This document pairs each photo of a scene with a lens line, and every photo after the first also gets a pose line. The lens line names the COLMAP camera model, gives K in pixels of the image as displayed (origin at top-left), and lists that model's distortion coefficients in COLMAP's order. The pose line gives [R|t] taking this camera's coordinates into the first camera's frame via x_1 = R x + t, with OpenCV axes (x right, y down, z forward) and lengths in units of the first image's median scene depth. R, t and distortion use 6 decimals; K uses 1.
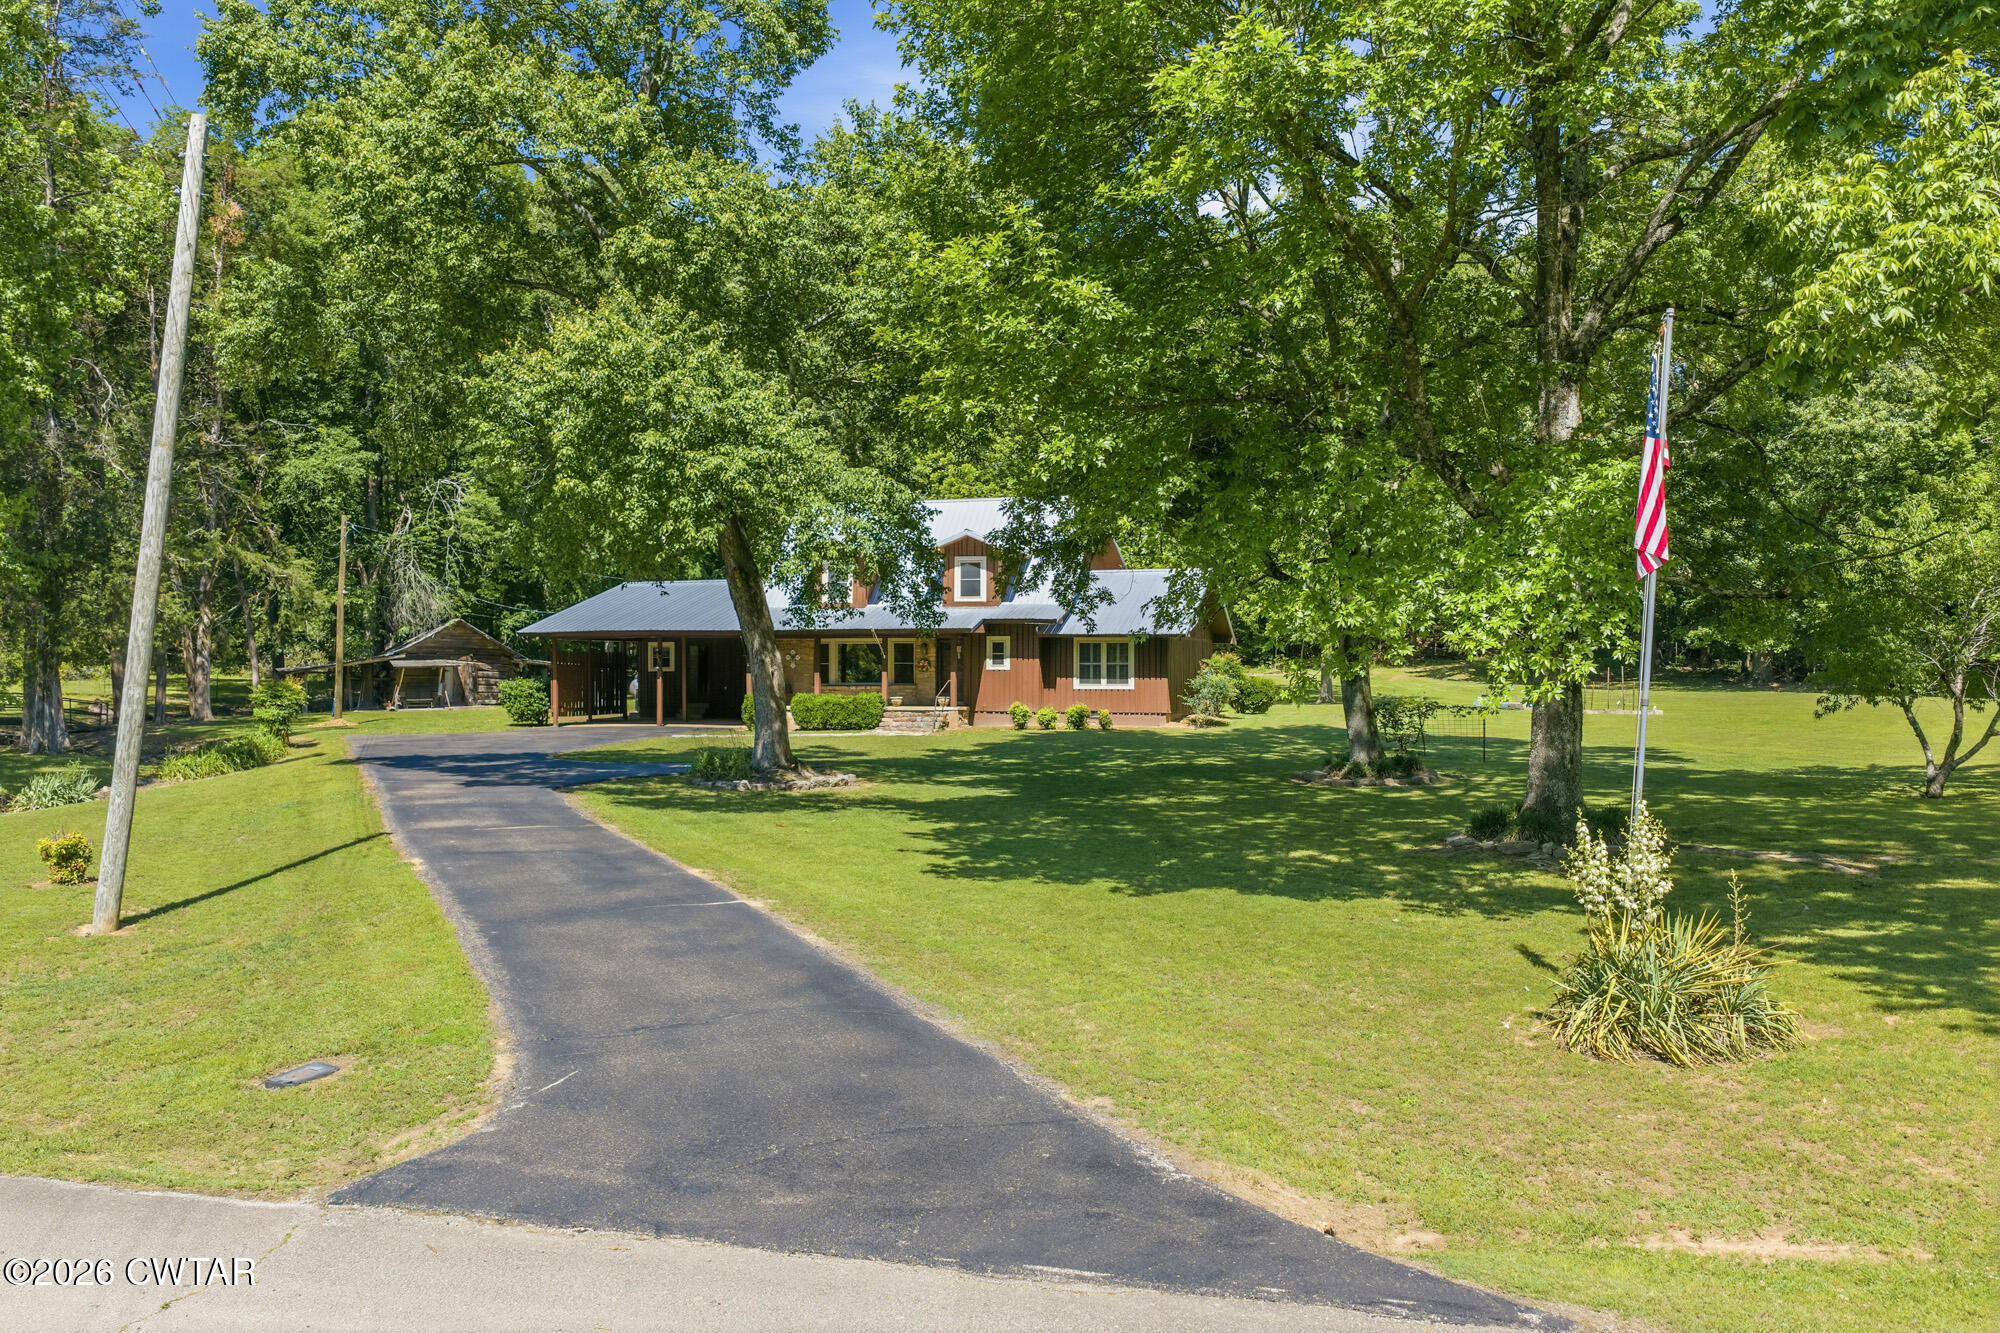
lens RADIAL K [[1646.8, 0, 1000.0], [0, 1646.8, 666.5], [0, 0, 1]] dist [0.002680, -0.011745]
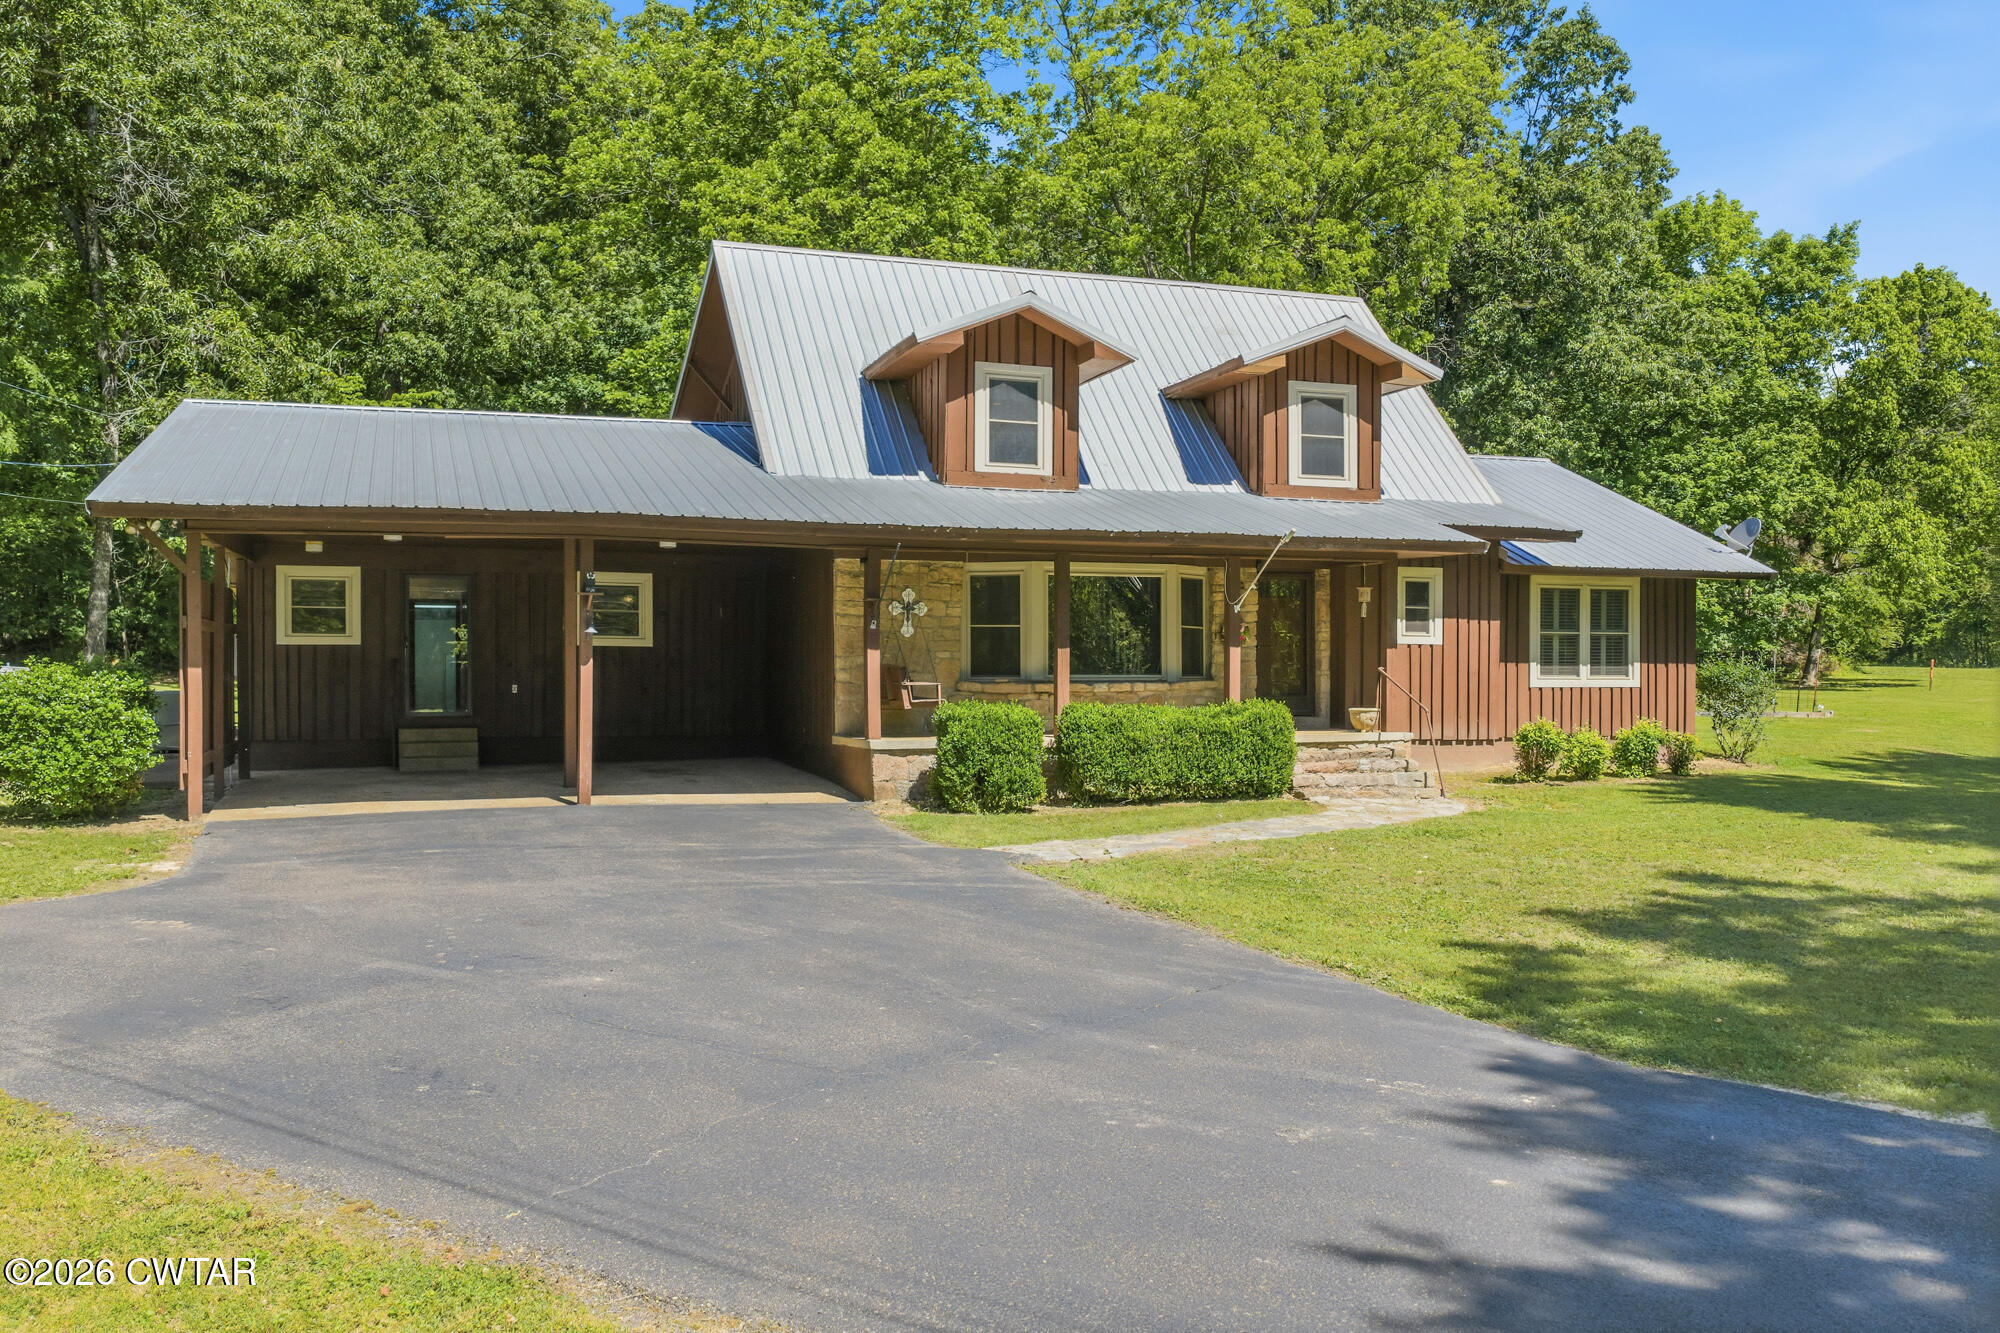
lens RADIAL K [[1646.8, 0, 1000.0], [0, 1646.8, 666.5], [0, 0, 1]] dist [0.002680, -0.011745]
pose [[0.813834, 0.001633, 0.581095, -0.345592], [-0.003716, 0.999990, 0.002395, 0.007251], [-0.581085, -0.004108, 0.813833, 0.708417]]
